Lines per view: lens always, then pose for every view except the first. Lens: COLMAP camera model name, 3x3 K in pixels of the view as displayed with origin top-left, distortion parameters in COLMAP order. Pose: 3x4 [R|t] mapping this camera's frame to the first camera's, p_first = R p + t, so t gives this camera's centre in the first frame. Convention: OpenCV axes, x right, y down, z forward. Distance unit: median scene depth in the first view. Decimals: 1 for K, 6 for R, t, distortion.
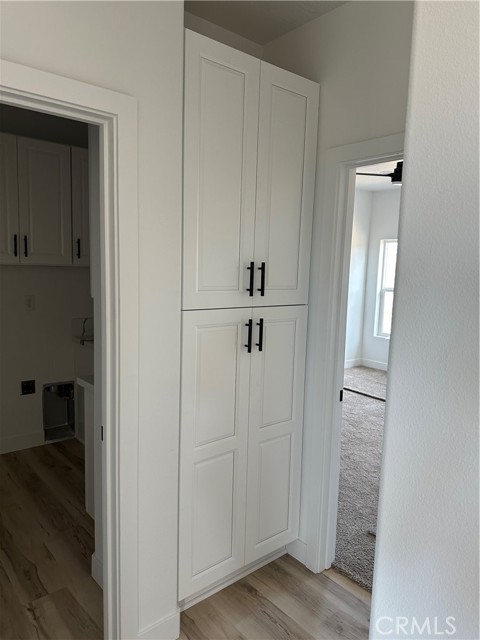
lens RADIAL K [[450.0, 0, 237.1], [0, 450.0, 321.7], [0, 0, 1]] dist [0.039389, -0.047911]
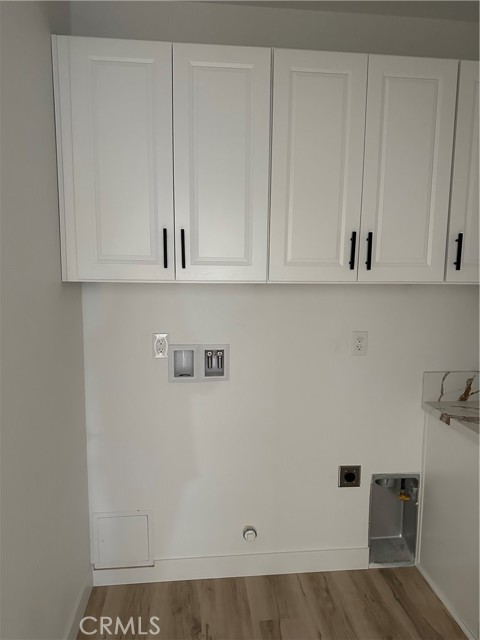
lens RADIAL K [[450.0, 0, 238.9], [0, 450.0, 320.0], [0, 0, 1]] dist [0.039389, -0.047911]
pose [[0.820811, 0.039928, -0.569803, -0.227982], [-0.056118, 0.998365, -0.010881, -0.054273], [0.568437, 0.040907, 0.821709, 0.369916]]
